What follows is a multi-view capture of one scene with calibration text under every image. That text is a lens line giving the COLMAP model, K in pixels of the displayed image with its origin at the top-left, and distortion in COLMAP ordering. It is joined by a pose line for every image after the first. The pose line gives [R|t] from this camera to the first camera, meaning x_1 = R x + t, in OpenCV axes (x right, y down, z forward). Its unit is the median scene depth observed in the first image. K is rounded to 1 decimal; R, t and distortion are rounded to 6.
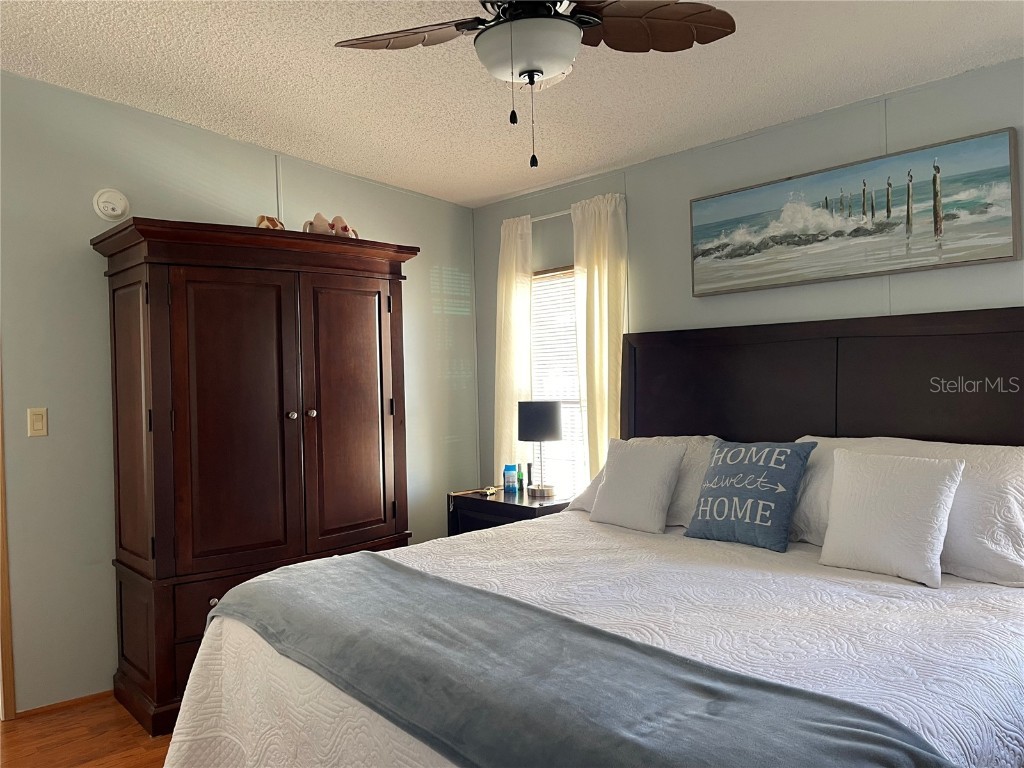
lens RADIAL K [[771.6, 0, 504.8], [0, 771.6, 376.7], [0, 0, 1]] dist [0.066998, -0.087707]
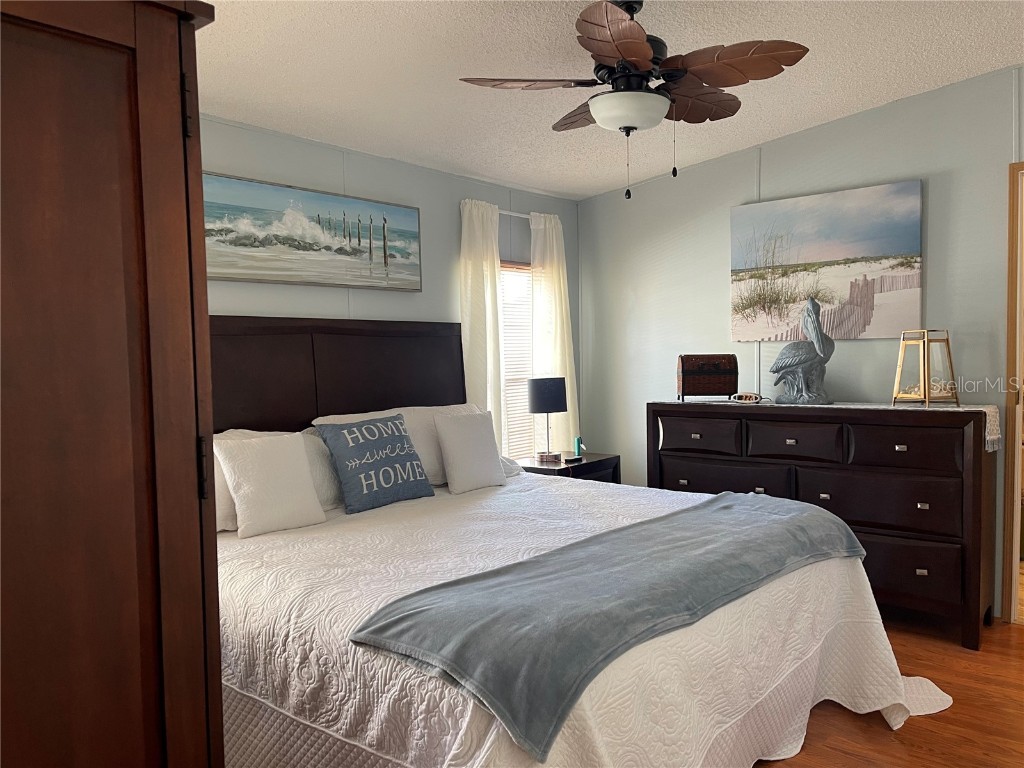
lens RADIAL K [[771.6, 0, 504.3], [0, 771.6, 391.9], [0, 0, 1]] dist [0.066998, -0.087707]
pose [[-0.159529, -0.023949, 0.986903, -0.846296], [0.029058, 0.999159, 0.028943, 0.014224], [-0.986765, 0.033295, -0.158699, 0.962769]]
